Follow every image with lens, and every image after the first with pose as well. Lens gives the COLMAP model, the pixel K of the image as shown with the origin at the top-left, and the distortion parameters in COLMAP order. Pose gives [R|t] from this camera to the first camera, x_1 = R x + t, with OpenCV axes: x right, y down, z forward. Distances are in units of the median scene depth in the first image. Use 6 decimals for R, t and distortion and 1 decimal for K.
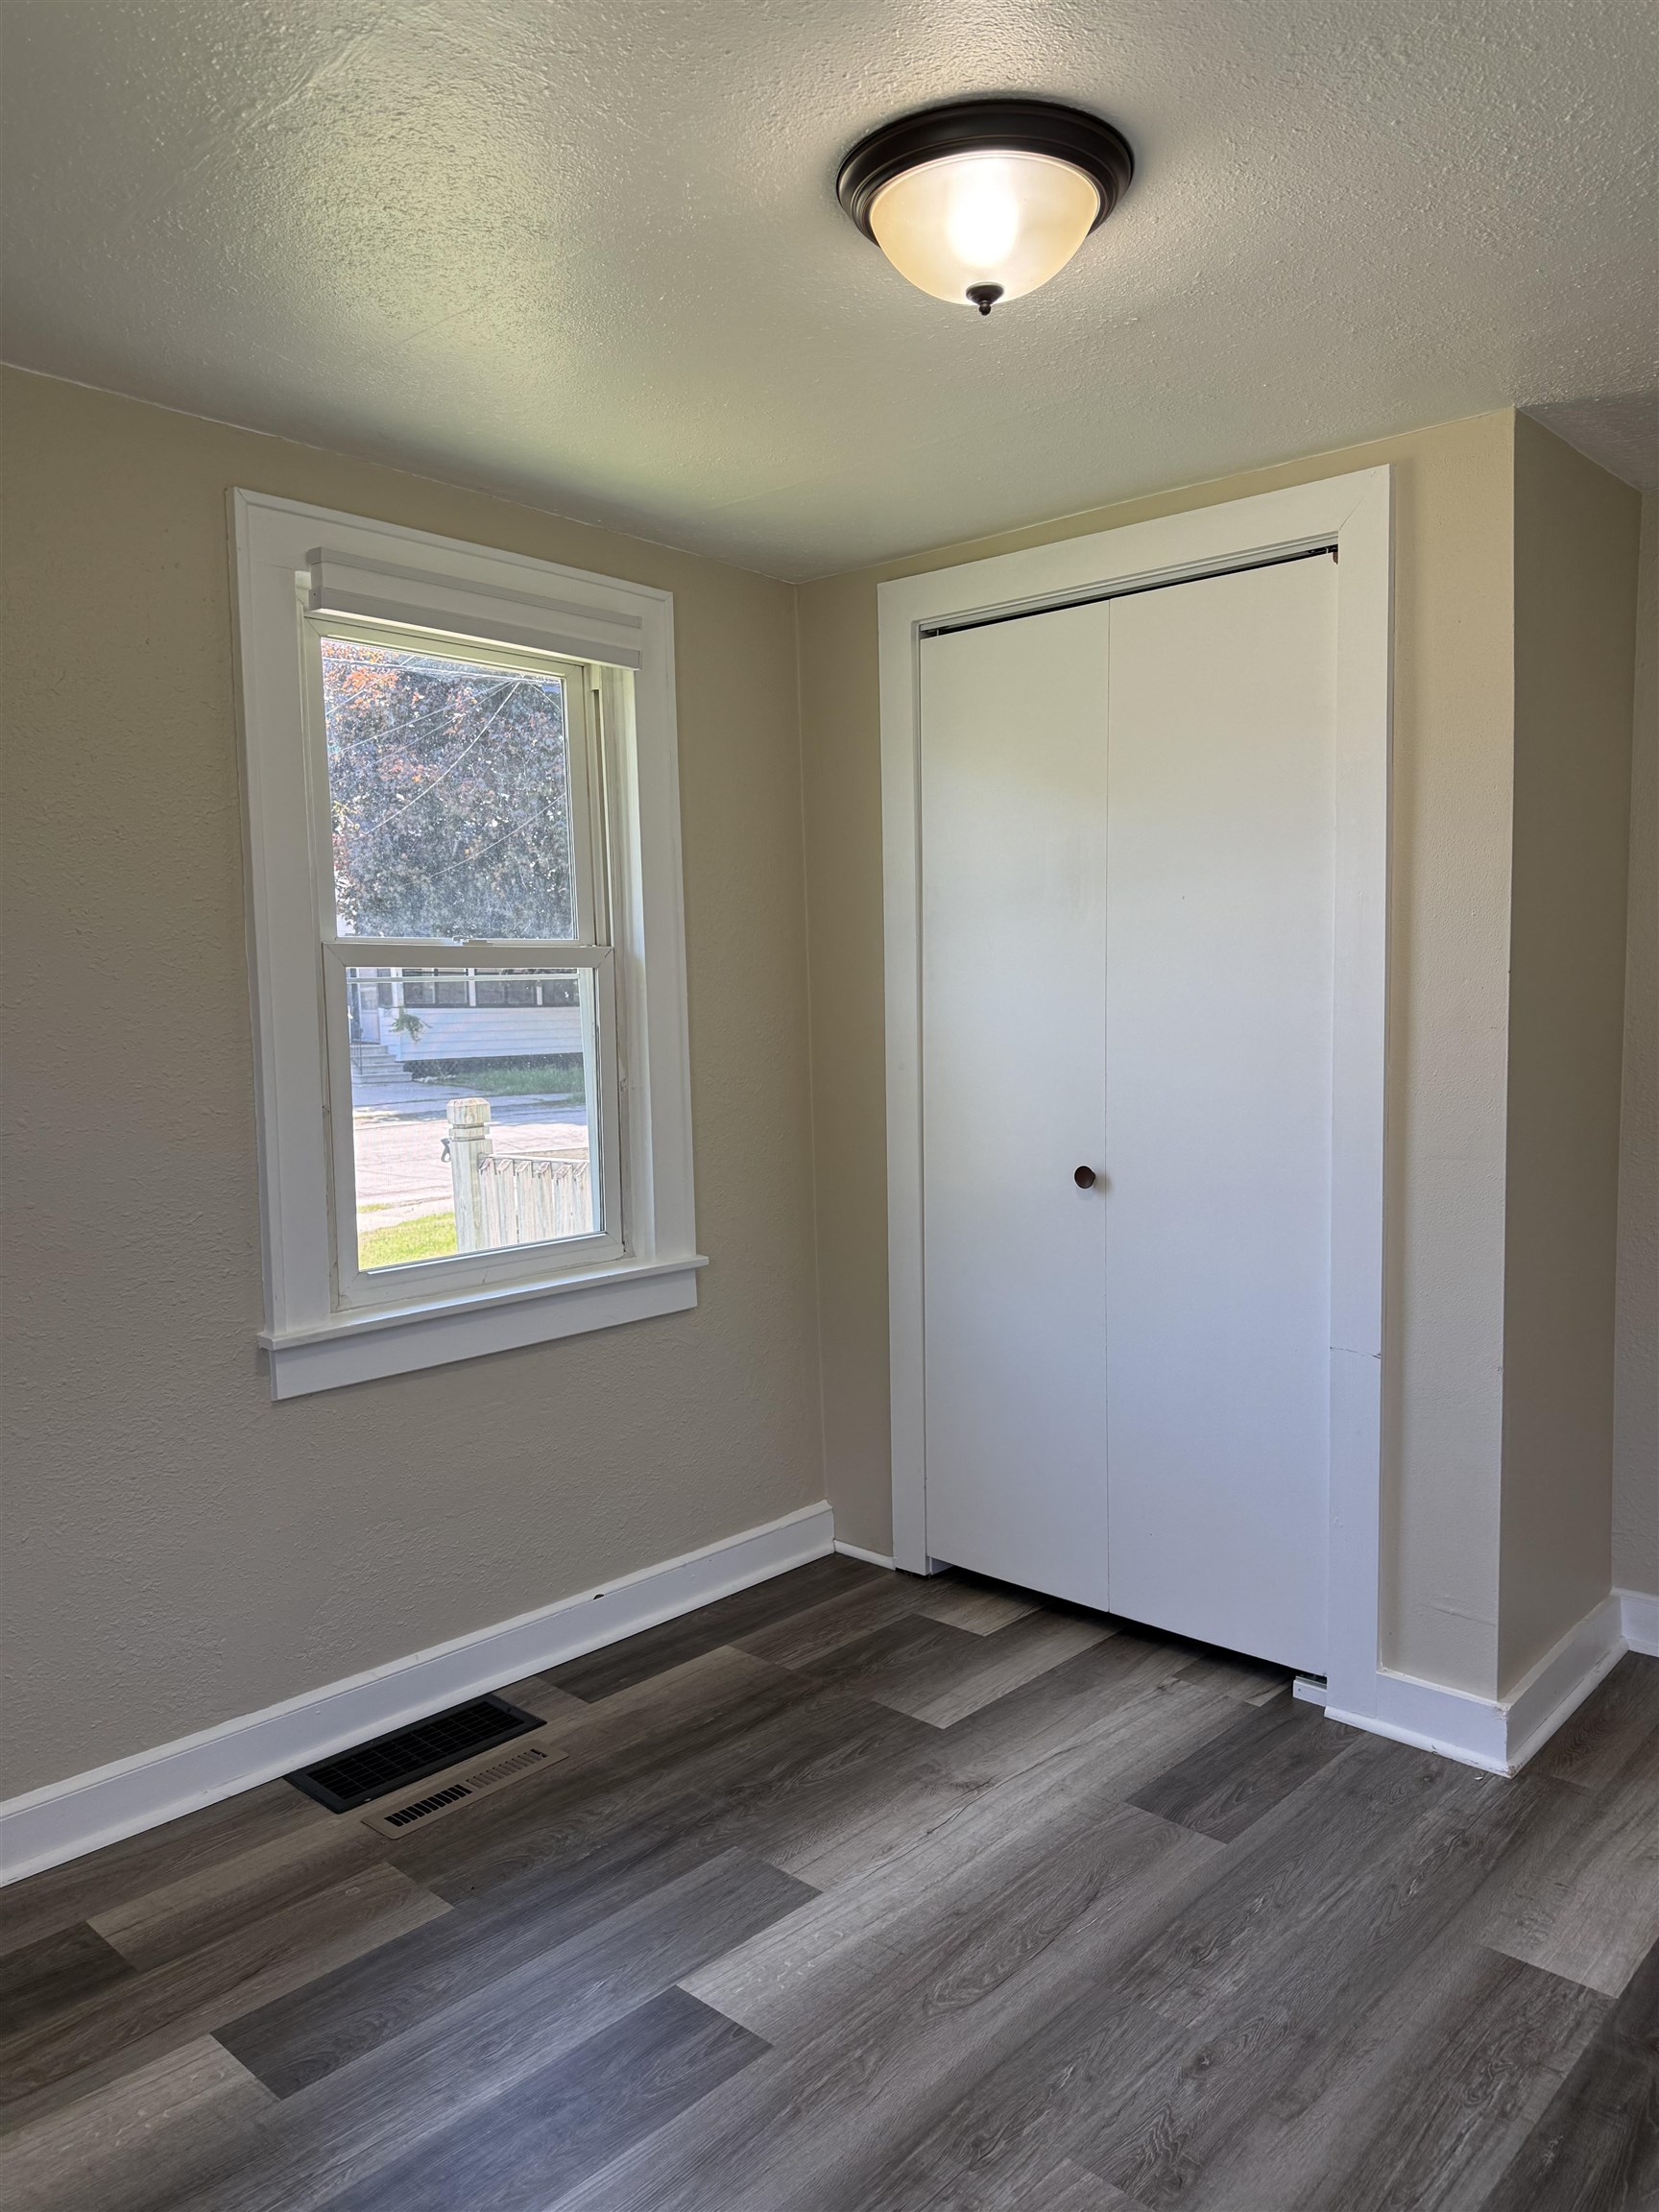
lens RADIAL K [[1586.3, 0, 825.9], [0, 1586.3, 1114.8], [0, 0, 1]] dist [0.003588, 0.003865]
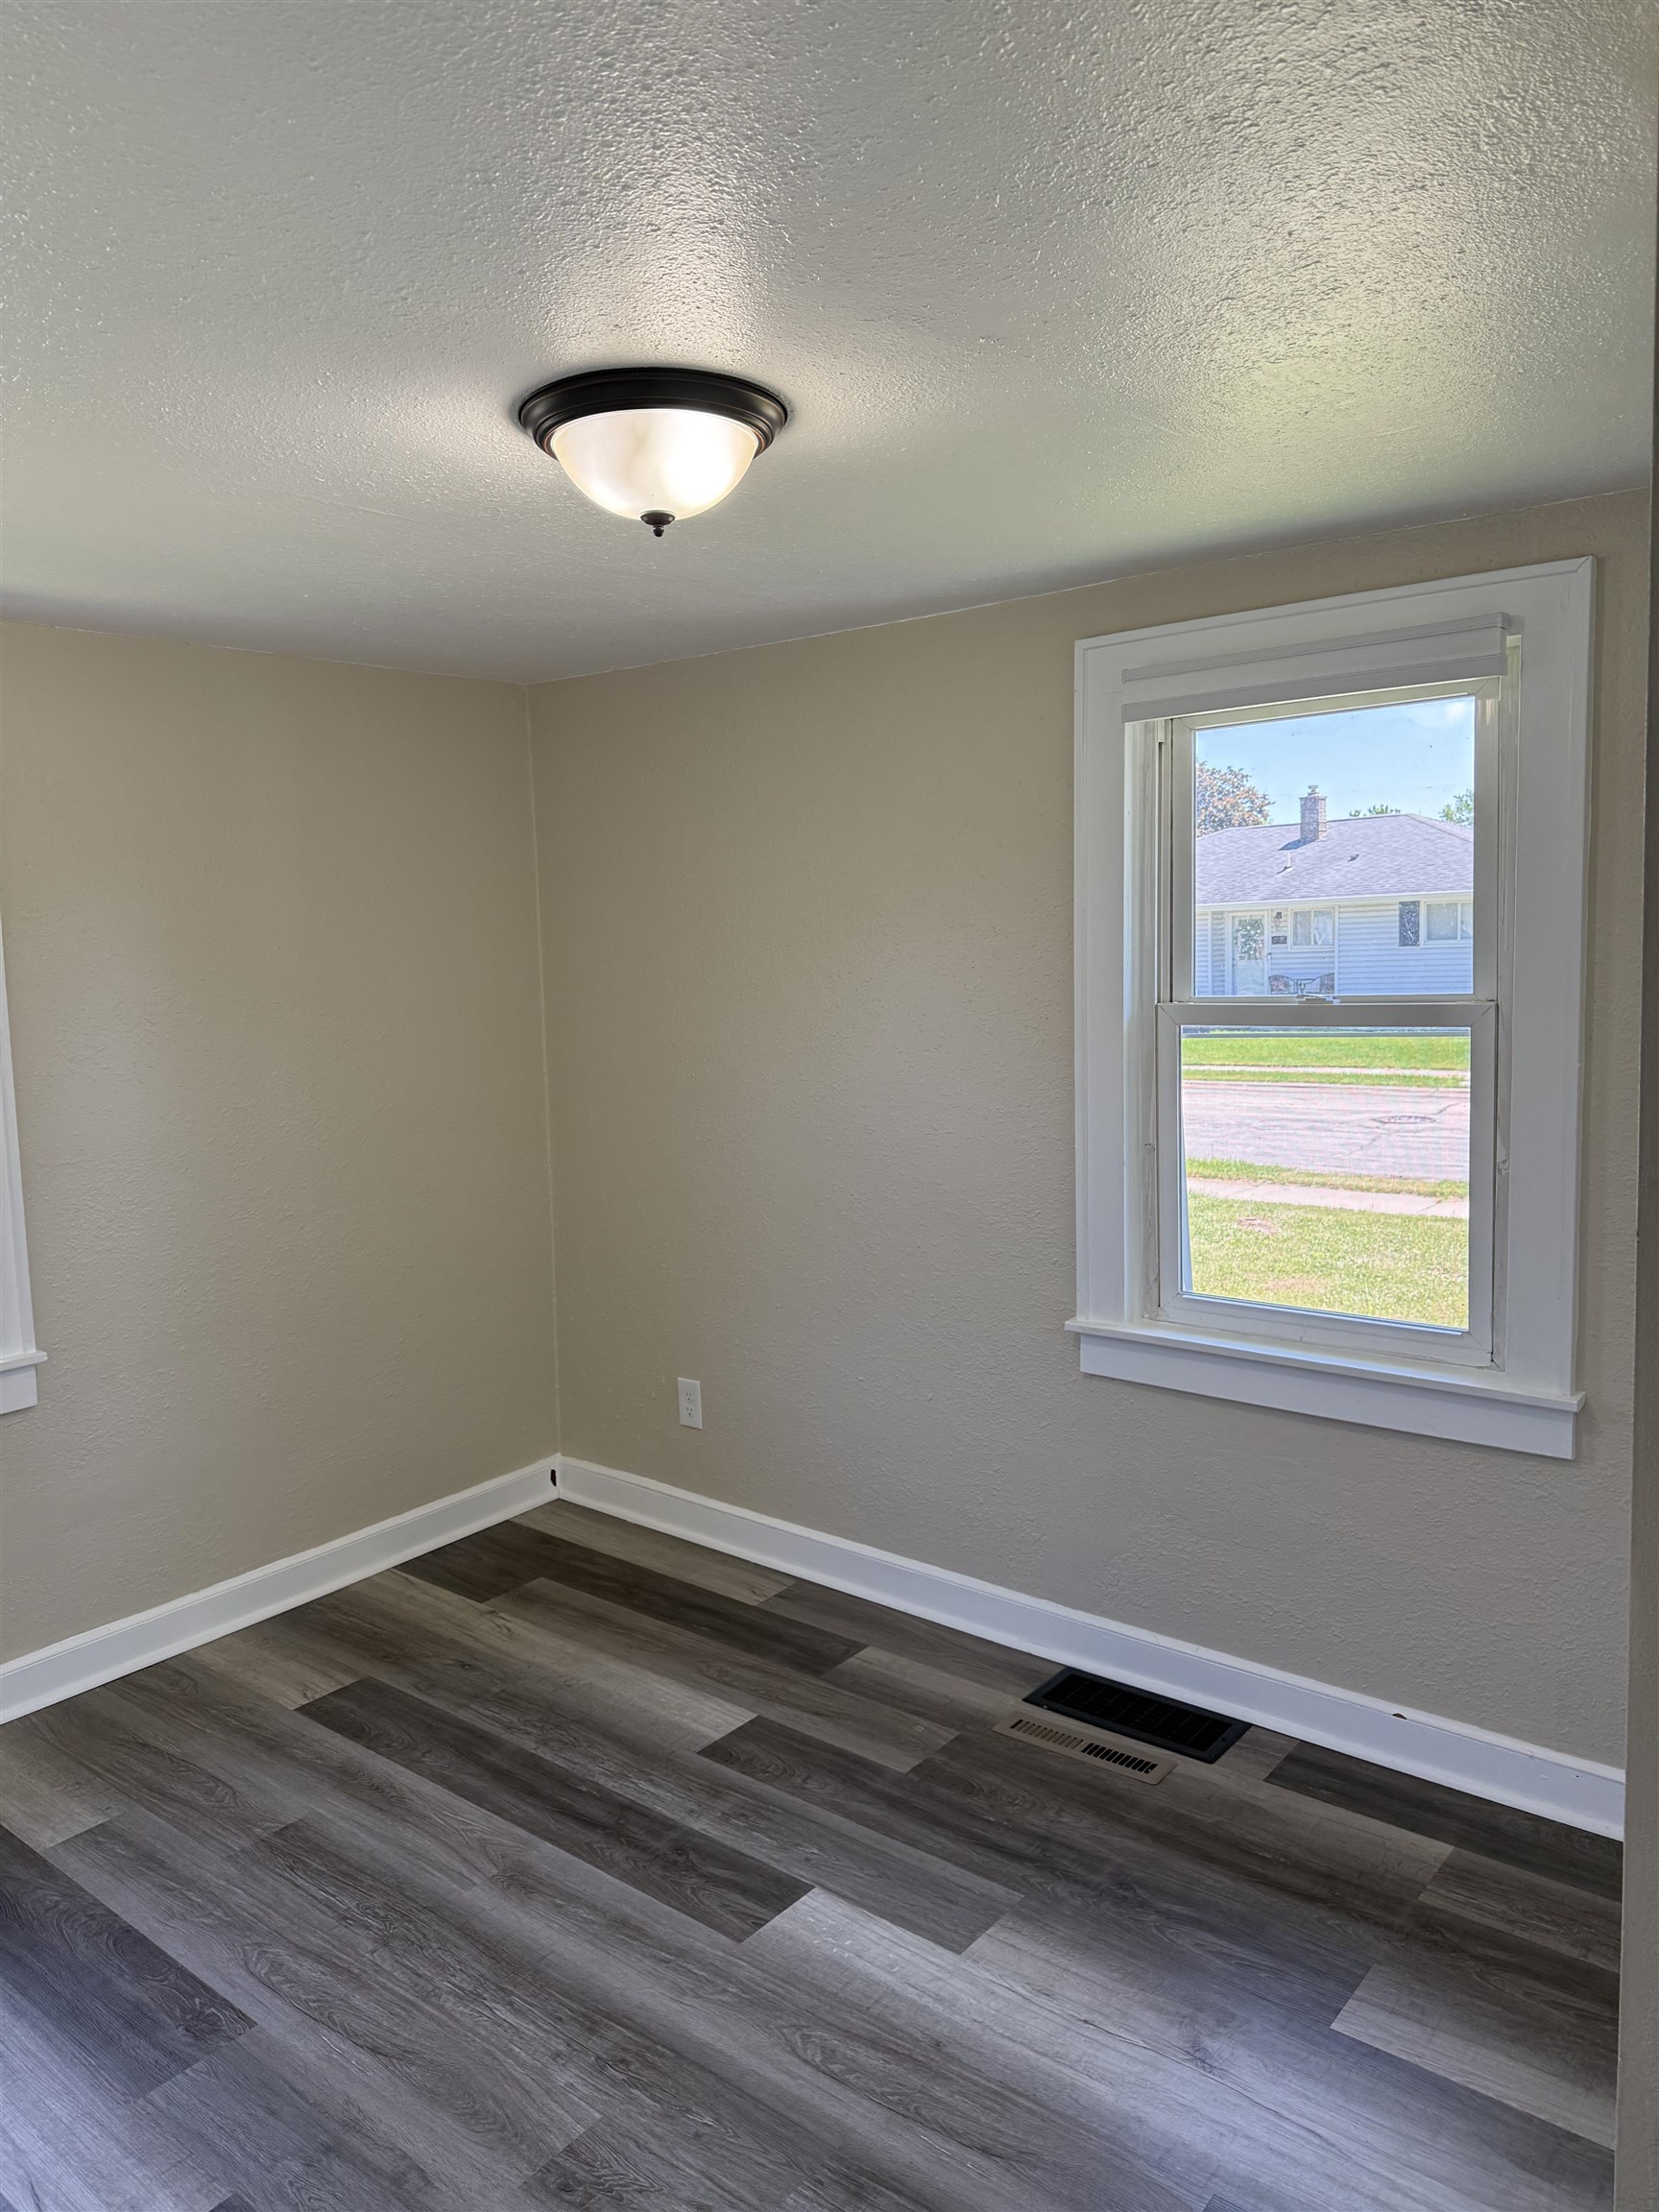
lens RADIAL K [[1586.3, 0, 825.9], [0, 1586.3, 1114.8], [0, 0, 1]] dist [0.003588, 0.003865]
pose [[0.064491, 0.132837, -0.989038, 0.918136], [-0.058065, 0.989921, 0.129169, -0.183299], [0.996228, 0.049098, 0.071554, 0.775709]]
